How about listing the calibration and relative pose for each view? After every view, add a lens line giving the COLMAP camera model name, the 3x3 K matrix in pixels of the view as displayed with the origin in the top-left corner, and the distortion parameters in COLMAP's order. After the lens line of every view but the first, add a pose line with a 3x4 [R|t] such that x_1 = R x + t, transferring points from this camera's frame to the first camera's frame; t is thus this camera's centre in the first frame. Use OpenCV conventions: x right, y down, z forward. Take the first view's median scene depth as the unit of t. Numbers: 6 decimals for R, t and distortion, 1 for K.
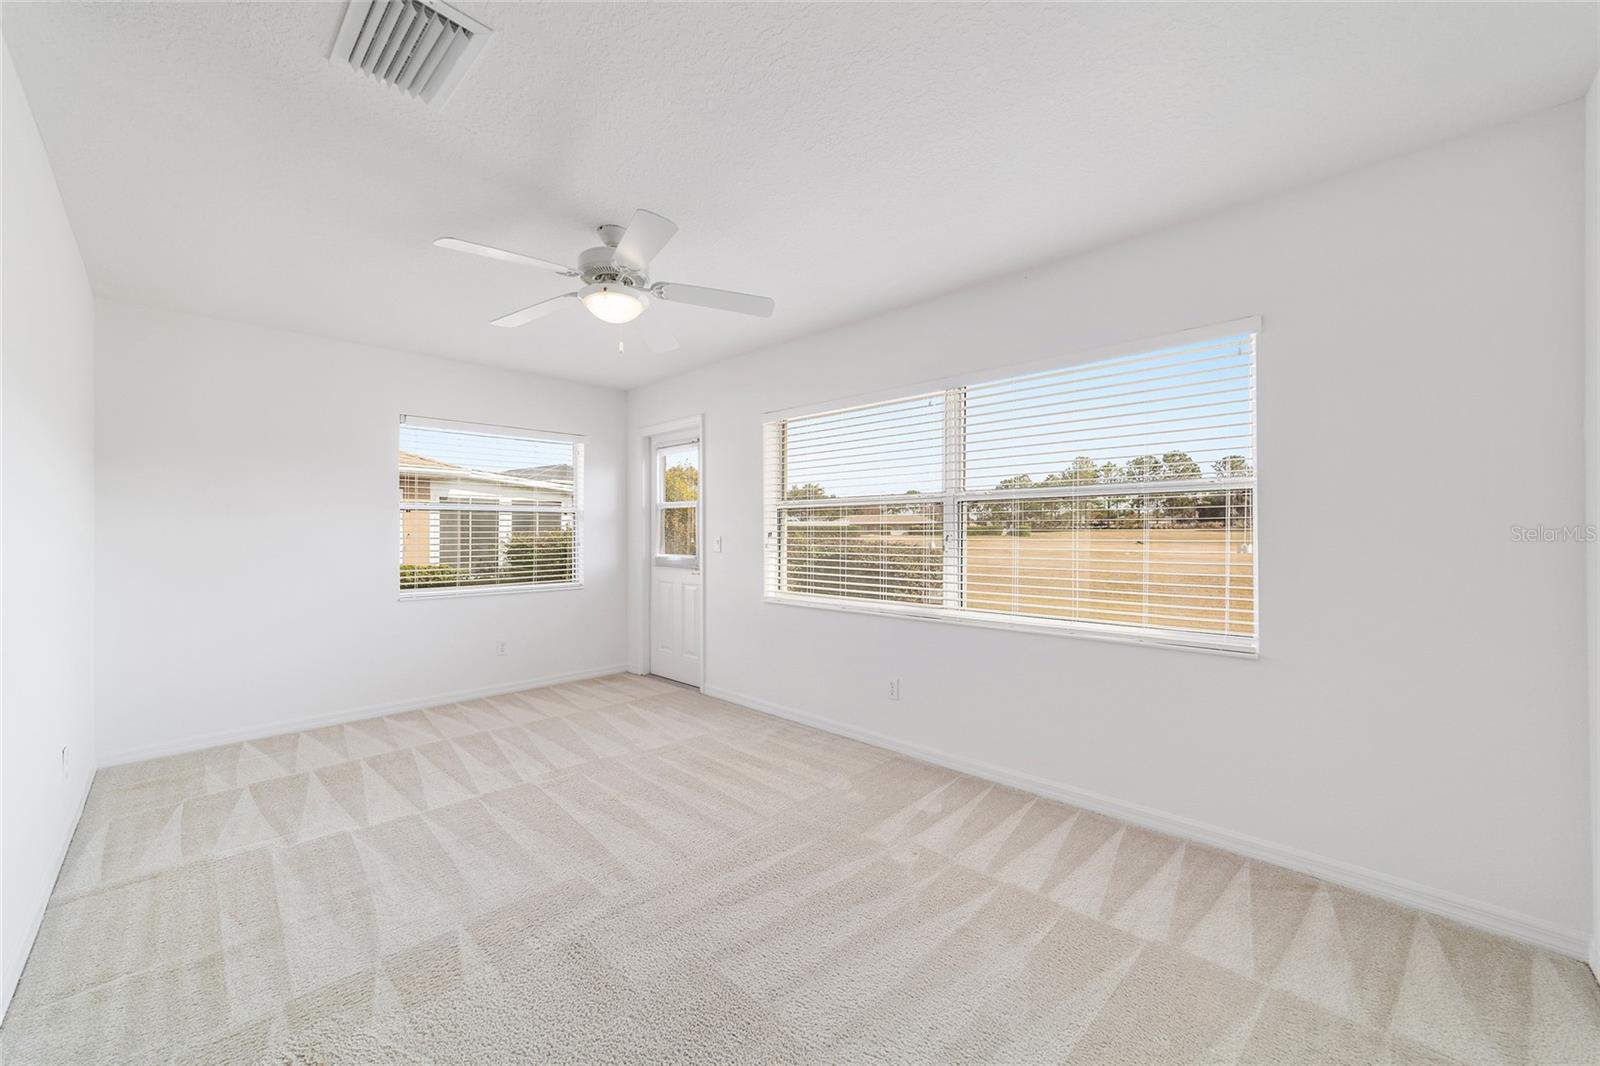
lens RADIAL K [[614.2, 0, 797.0], [0, 614.2, 528.9], [0, 0, 1]] dist [-0.019825, 0.009704]
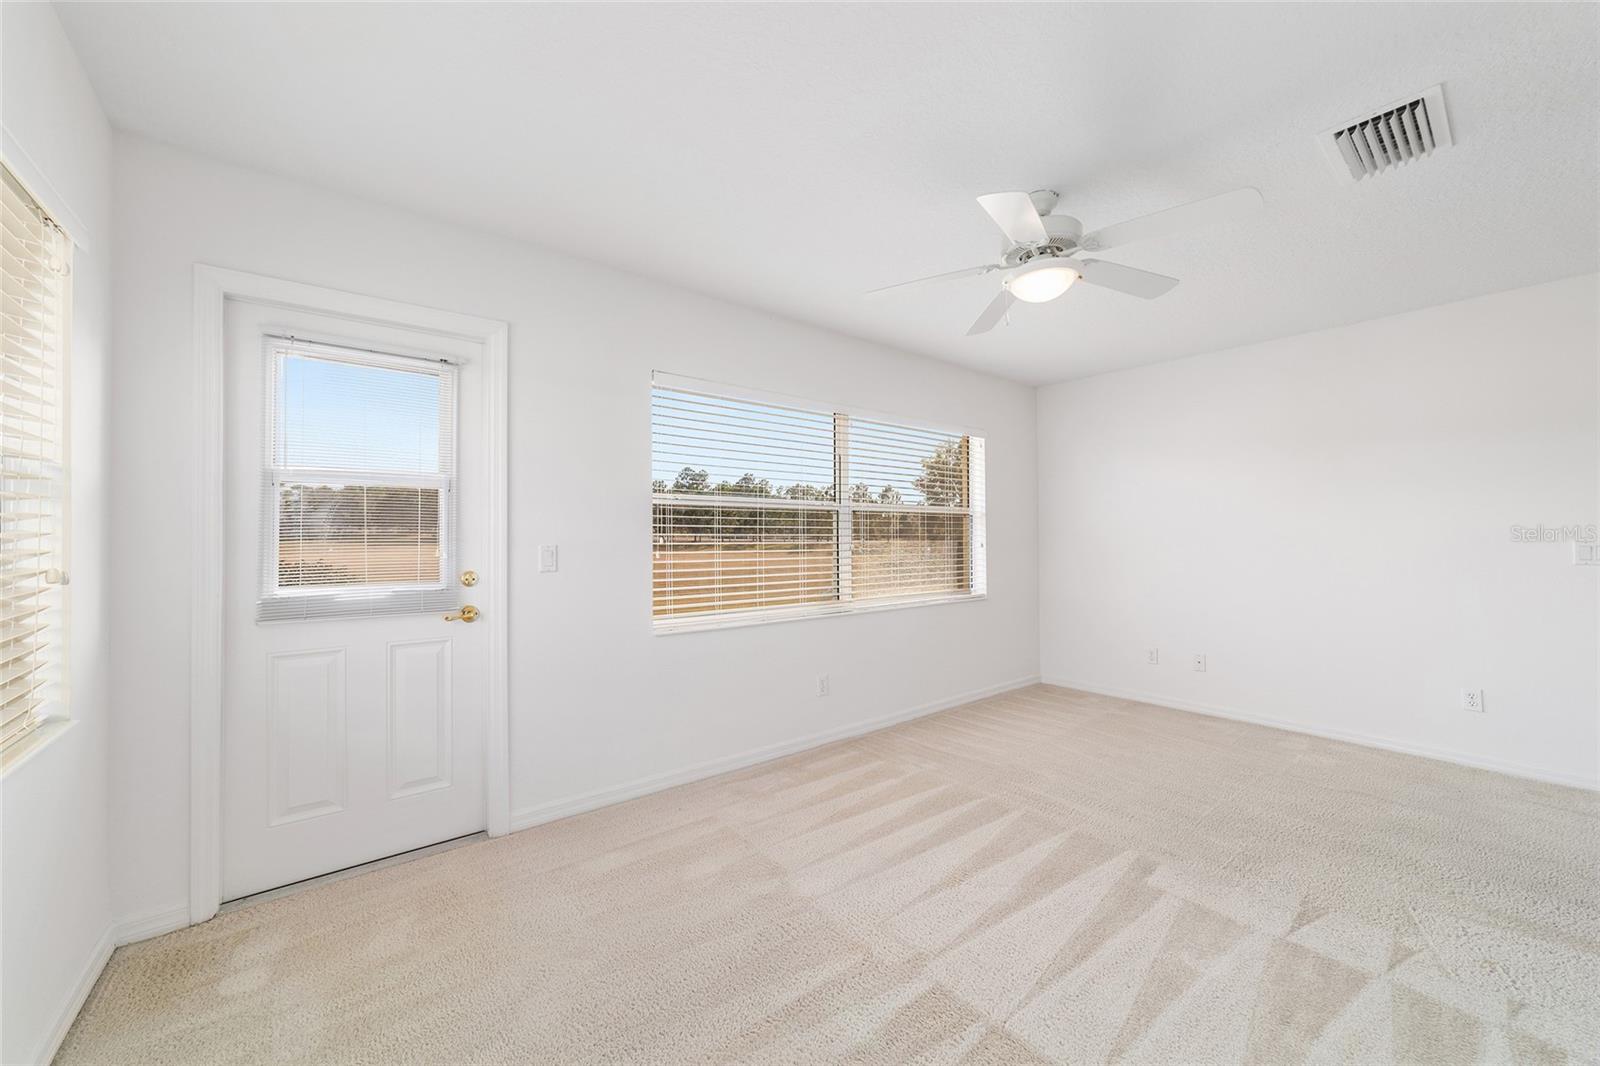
lens RADIAL K [[614.2, 0, 797.0], [0, 614.2, 528.9], [0, 0, 1]] dist [-0.019825, 0.009704]
pose [[0.118122, 0.009353, 0.992955, -0.811024], [-0.002280, 0.999956, -0.009148, 0.002524], [-0.992996, -0.001183, 0.118138, 0.827218]]
